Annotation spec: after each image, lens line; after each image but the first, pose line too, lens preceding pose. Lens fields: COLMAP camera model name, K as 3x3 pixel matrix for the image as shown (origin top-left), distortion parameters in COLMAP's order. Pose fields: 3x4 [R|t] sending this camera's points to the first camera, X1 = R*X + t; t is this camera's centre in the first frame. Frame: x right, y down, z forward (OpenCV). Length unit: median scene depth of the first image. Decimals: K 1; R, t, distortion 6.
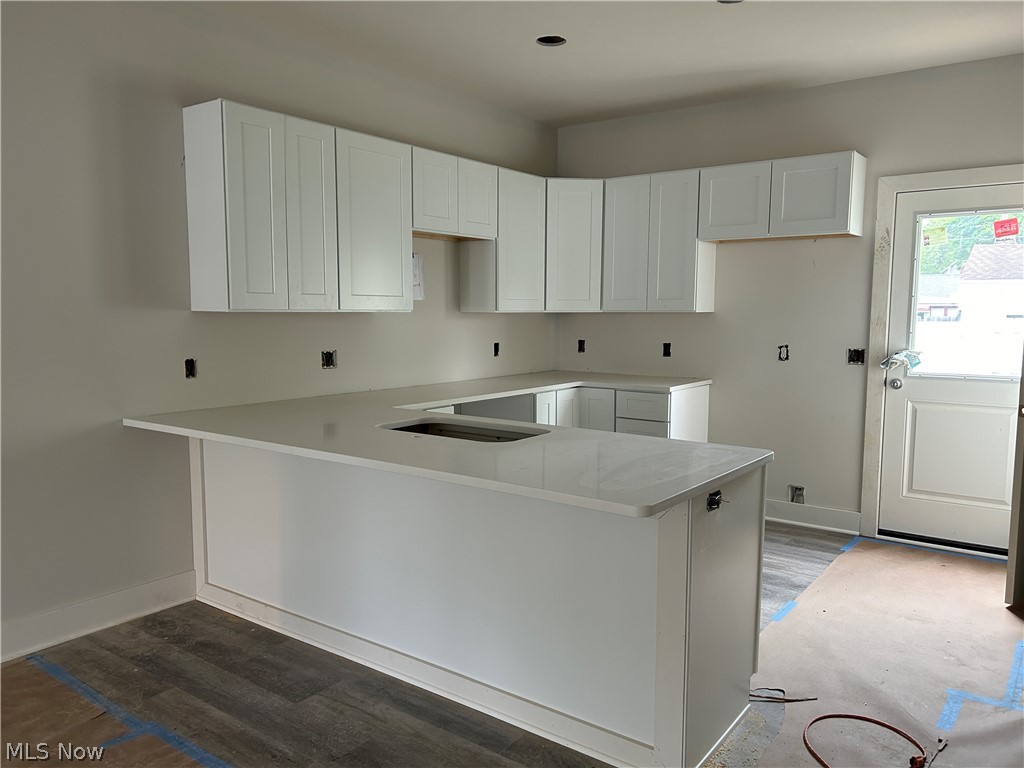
lens RADIAL K [[768.0, 0, 506.9], [0, 768.0, 386.9], [0, 0, 1]] dist [0.000299, -0.010626]
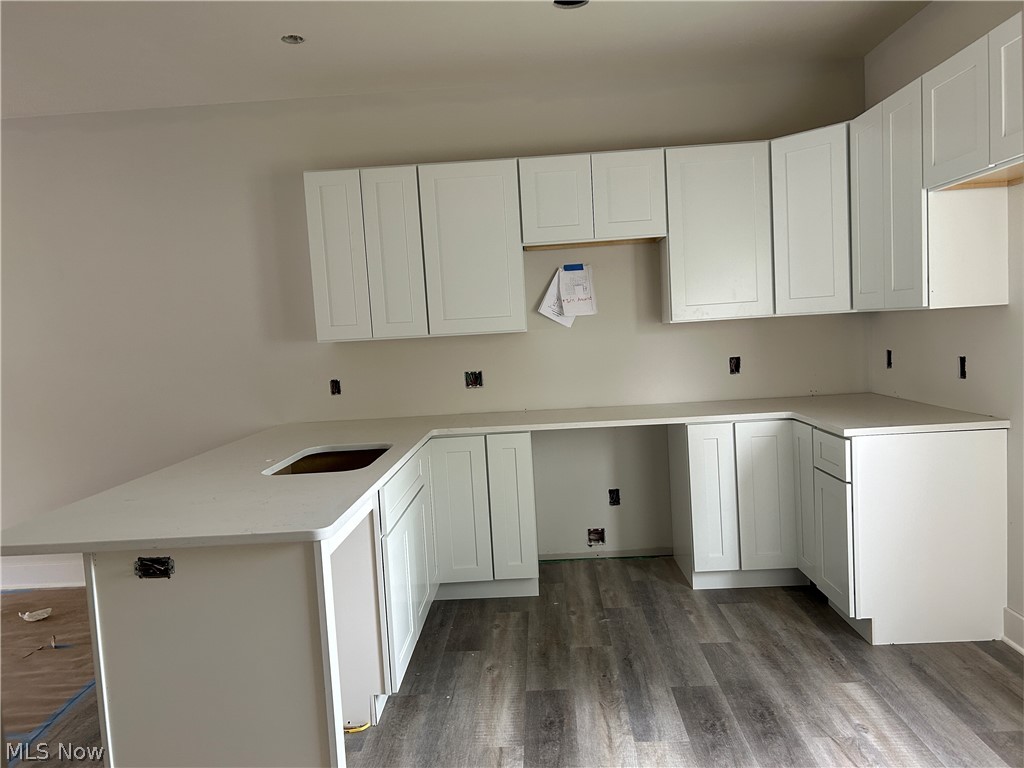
lens RADIAL K [[768.0, 0, 507.8], [0, 768.0, 379.9], [0, 0, 1]] dist [0.000299, -0.010626]
pose [[0.566580, 0.021108, -0.823736, 0.584710], [-0.021956, 0.999704, 0.010516, -0.041630], [0.823714, 0.012128, 0.566876, 0.394034]]
